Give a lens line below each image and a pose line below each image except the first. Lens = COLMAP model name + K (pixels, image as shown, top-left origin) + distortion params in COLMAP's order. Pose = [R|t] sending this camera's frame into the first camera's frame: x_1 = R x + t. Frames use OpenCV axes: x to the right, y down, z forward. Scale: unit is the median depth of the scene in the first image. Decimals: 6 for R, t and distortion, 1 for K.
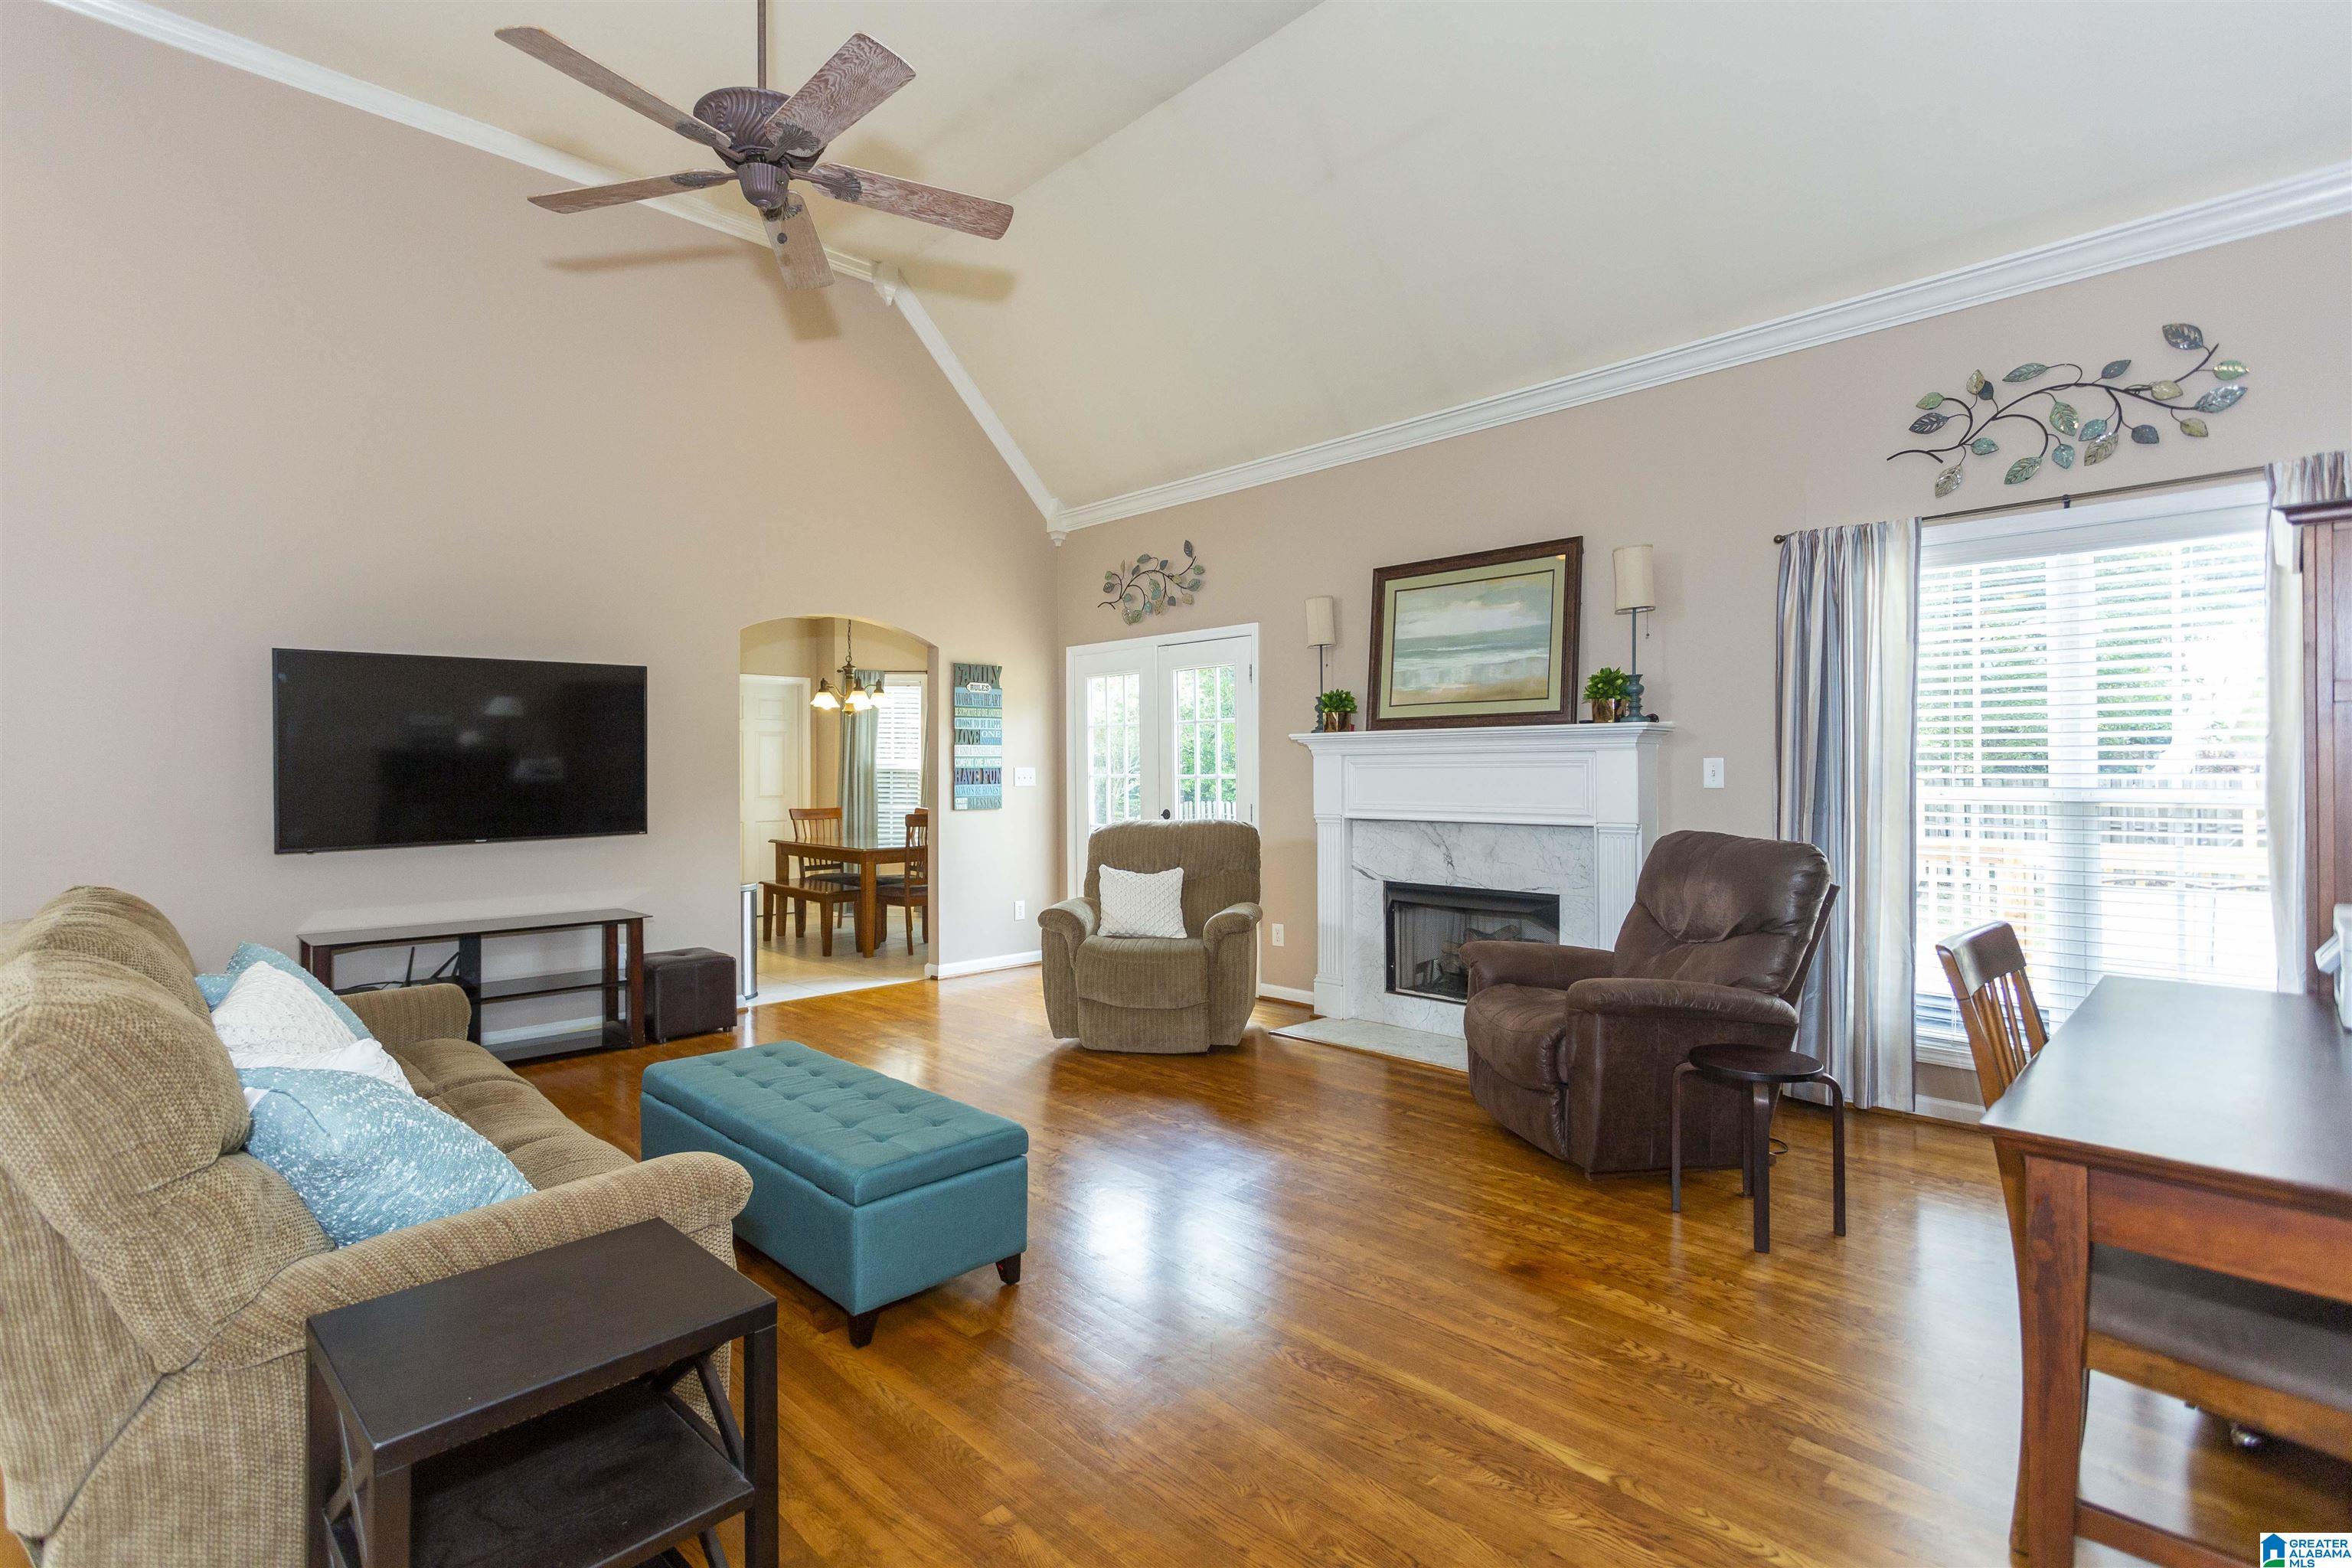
lens RADIAL K [[1123.0, 0, 1170.3], [0, 1123.0, 771.4], [0, 0, 1]] dist [-0.005511, 0.002164]
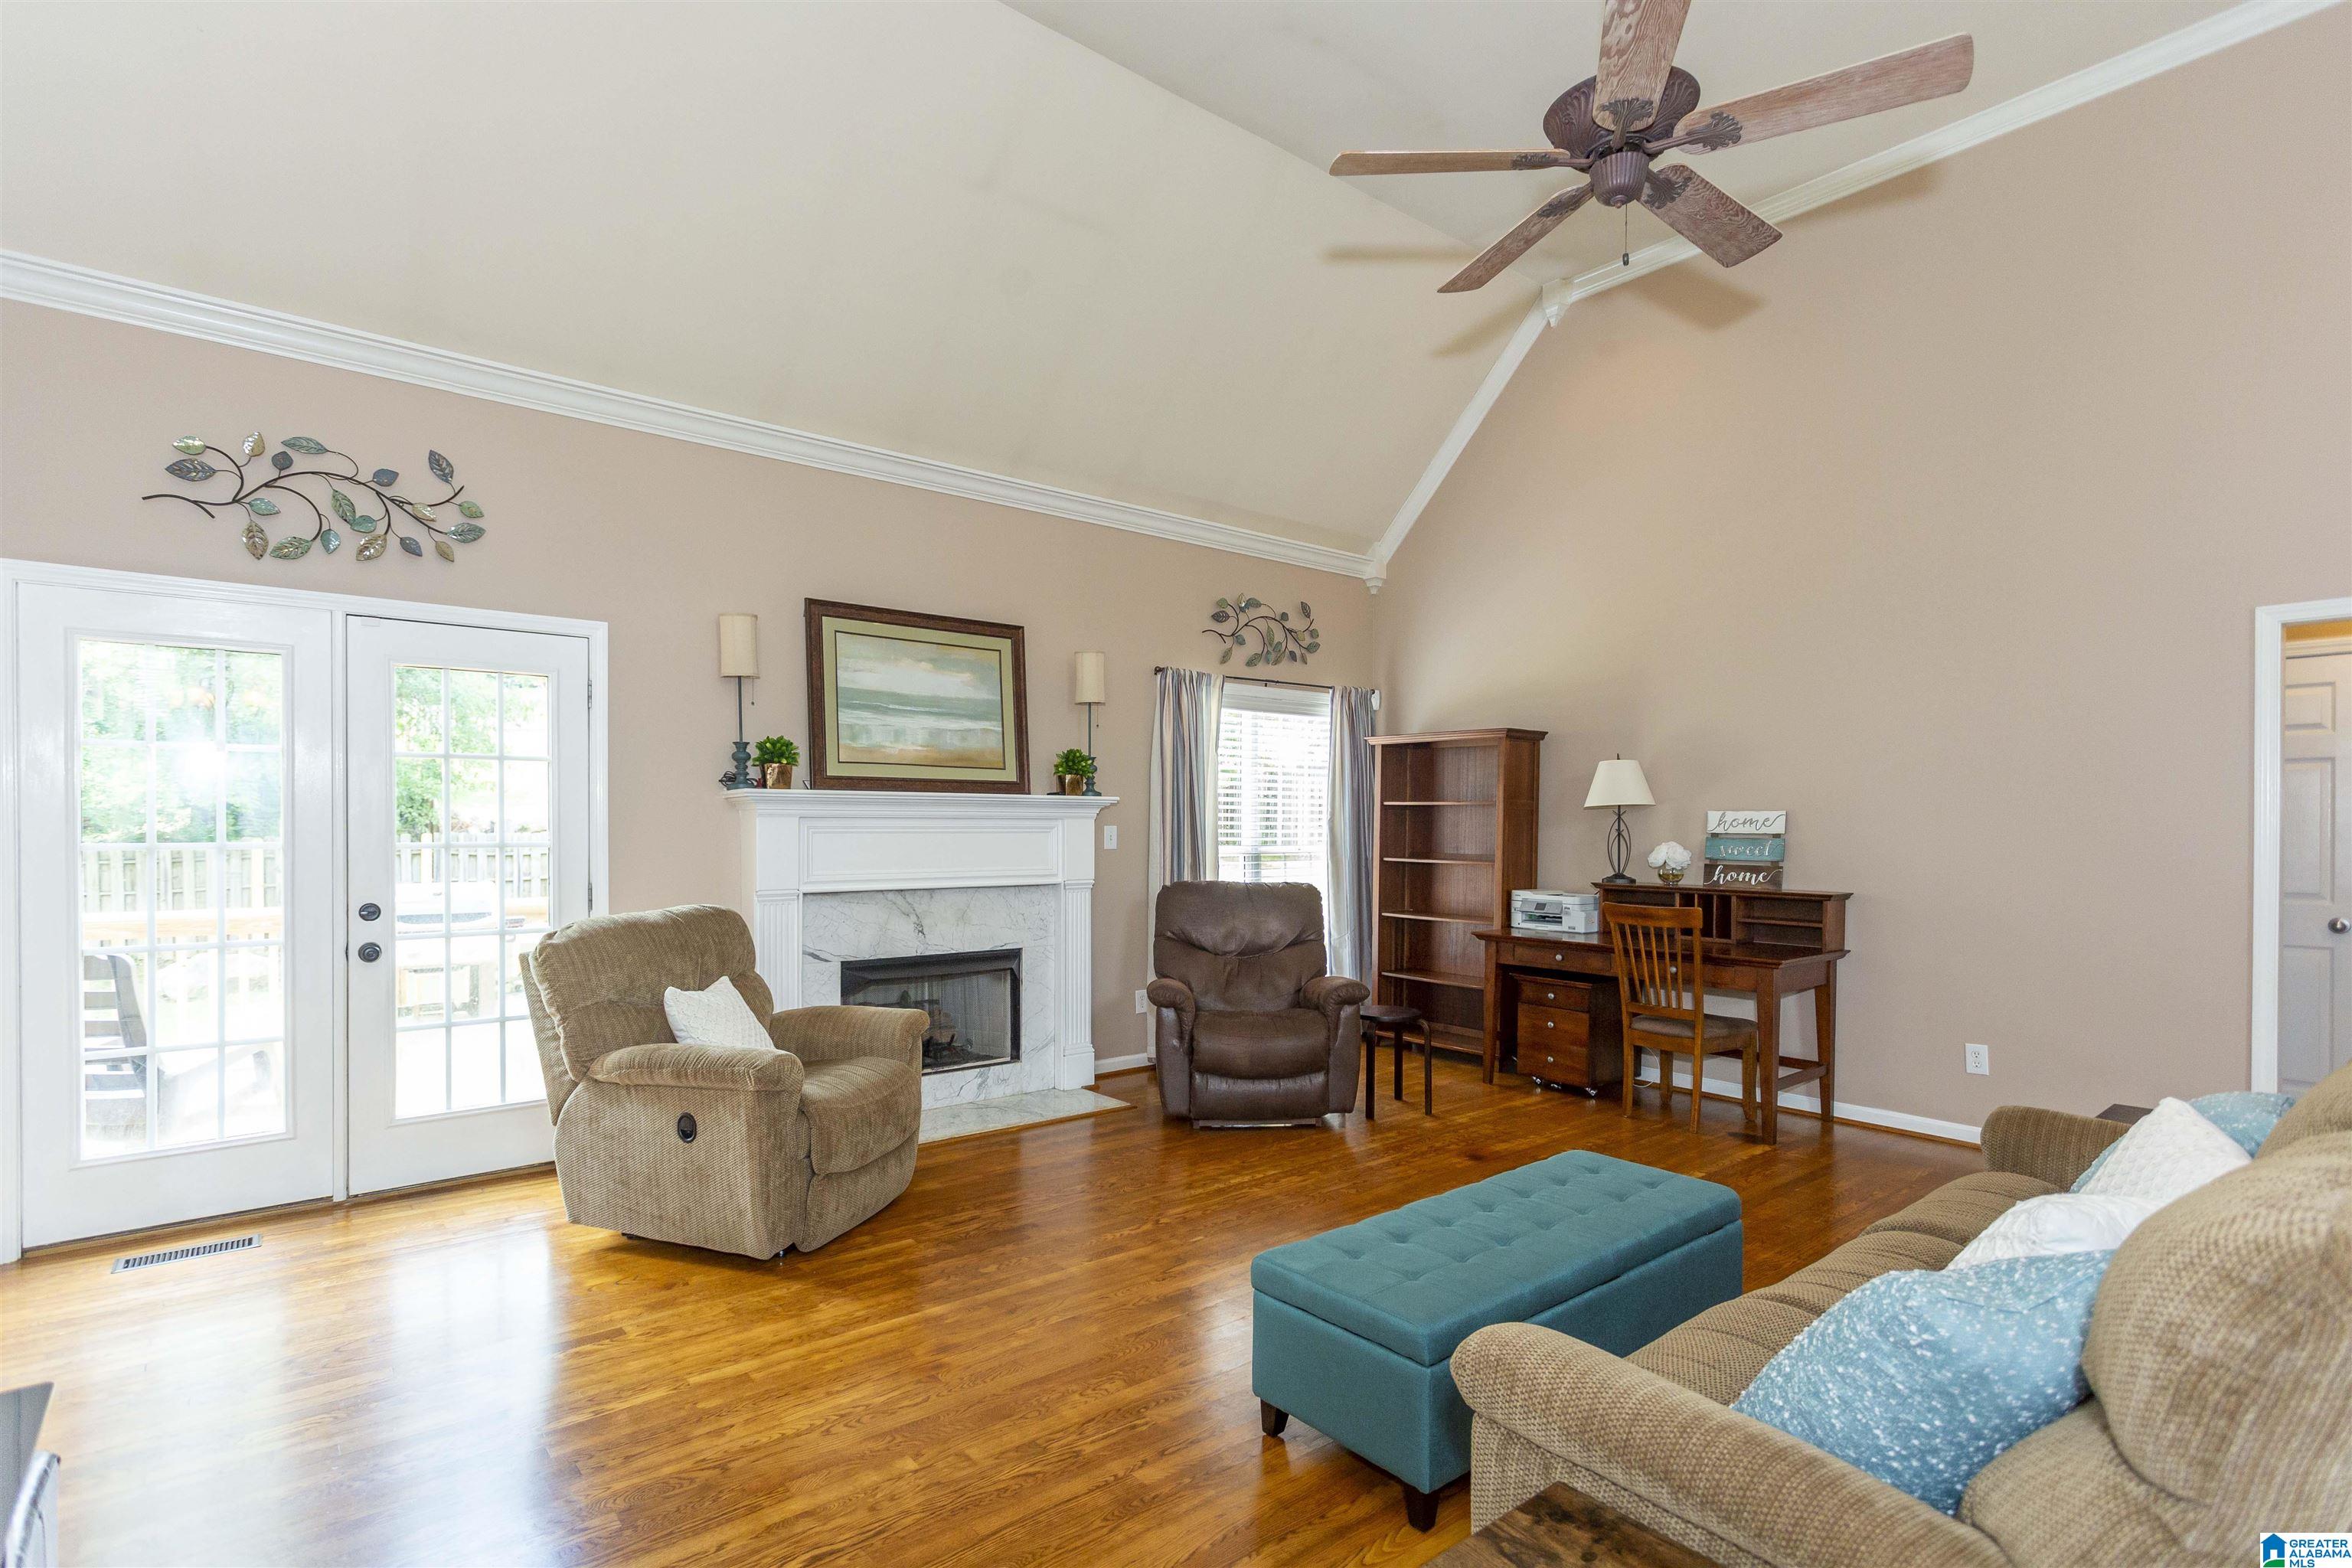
lens RADIAL K [[1123.0, 0, 1147.9], [0, 1123.0, 848.4], [0, 0, 1]] dist [-0.005511, 0.002164]
pose [[0.104589, -0.002095, 0.994513, -0.699877], [0.007416, 0.999972, 0.001326, 0.010665], [-0.994488, 0.007237, 0.104602, 0.720070]]
